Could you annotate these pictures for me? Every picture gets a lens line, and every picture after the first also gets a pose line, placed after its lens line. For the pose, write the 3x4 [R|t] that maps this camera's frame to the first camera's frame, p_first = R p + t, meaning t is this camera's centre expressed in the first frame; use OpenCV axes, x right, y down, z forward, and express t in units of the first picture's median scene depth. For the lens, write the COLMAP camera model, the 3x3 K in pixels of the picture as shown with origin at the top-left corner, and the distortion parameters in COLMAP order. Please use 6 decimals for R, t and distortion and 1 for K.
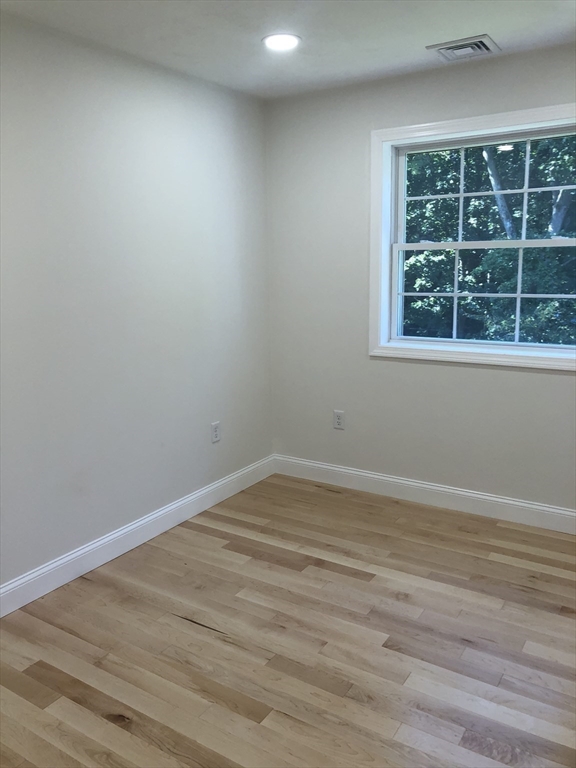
lens RADIAL K [[624.1, 0, 288.0], [0, 624.1, 384.0], [0, 0, 1]] dist [0.001580, 0.001530]
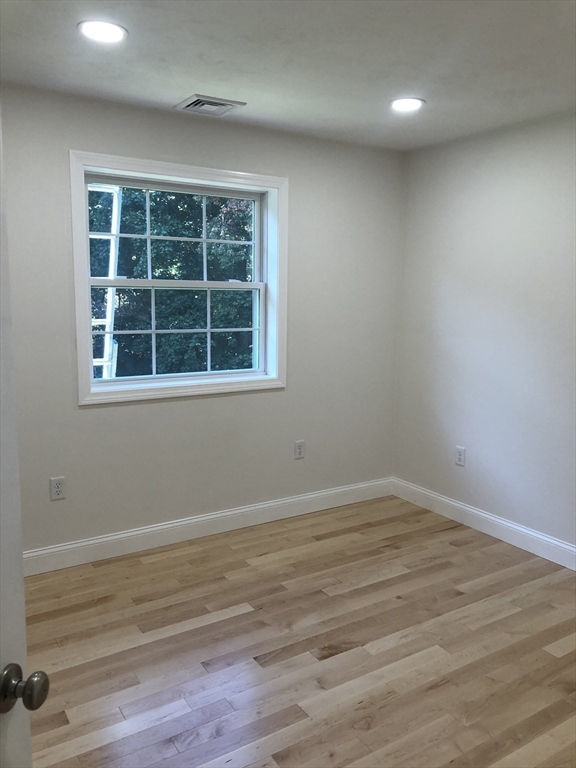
lens RADIAL K [[650.4, 0, 288.0], [0, 650.4, 384.0], [0, 0, 1]] dist [0.044853, -0.000665]
pose [[0.387111, -0.105490, 0.915979, -0.695151], [0.167975, 0.984878, 0.042435, -0.075989], [-0.906603, 0.137435, 0.398976, 0.440770]]
